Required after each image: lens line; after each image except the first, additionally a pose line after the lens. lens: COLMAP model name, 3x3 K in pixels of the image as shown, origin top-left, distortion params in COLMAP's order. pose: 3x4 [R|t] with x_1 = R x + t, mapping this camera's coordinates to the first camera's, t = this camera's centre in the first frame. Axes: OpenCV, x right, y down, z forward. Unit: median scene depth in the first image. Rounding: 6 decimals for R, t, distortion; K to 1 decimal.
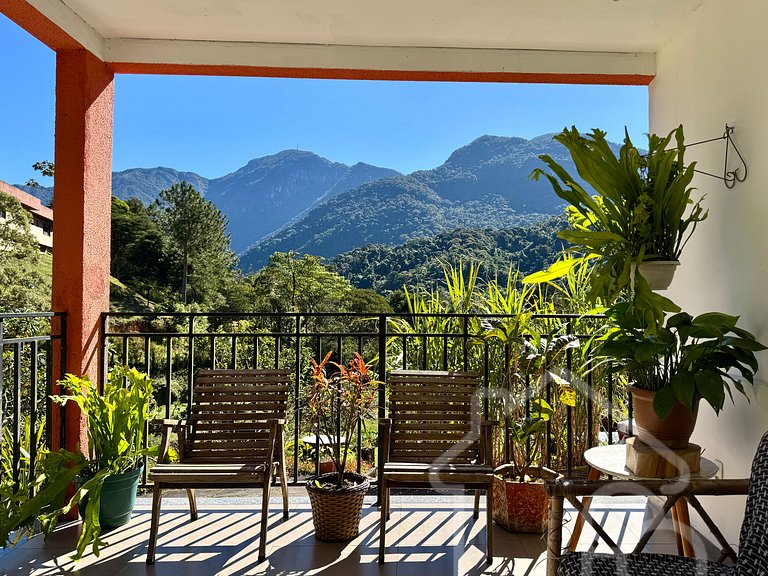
lens RADIAL K [[601.3, 0, 419.8], [0, 601.3, 291.9], [0, 0, 1]] dist [0.166804, -0.389972]
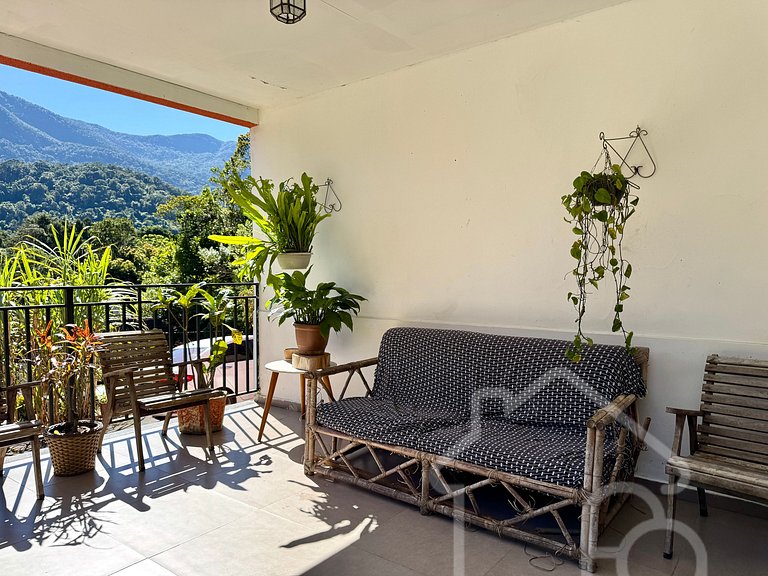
lens RADIAL K [[552.5, 0, 404.3], [0, 552.5, 292.0], [0, 0, 1]] dist [0.054686, -0.074146]
pose [[0.603644, -0.038314, 0.796333, -0.515649], [-0.013170, 0.998229, 0.058012, -0.023982], [-0.797145, -0.045507, 0.602071, -0.141434]]
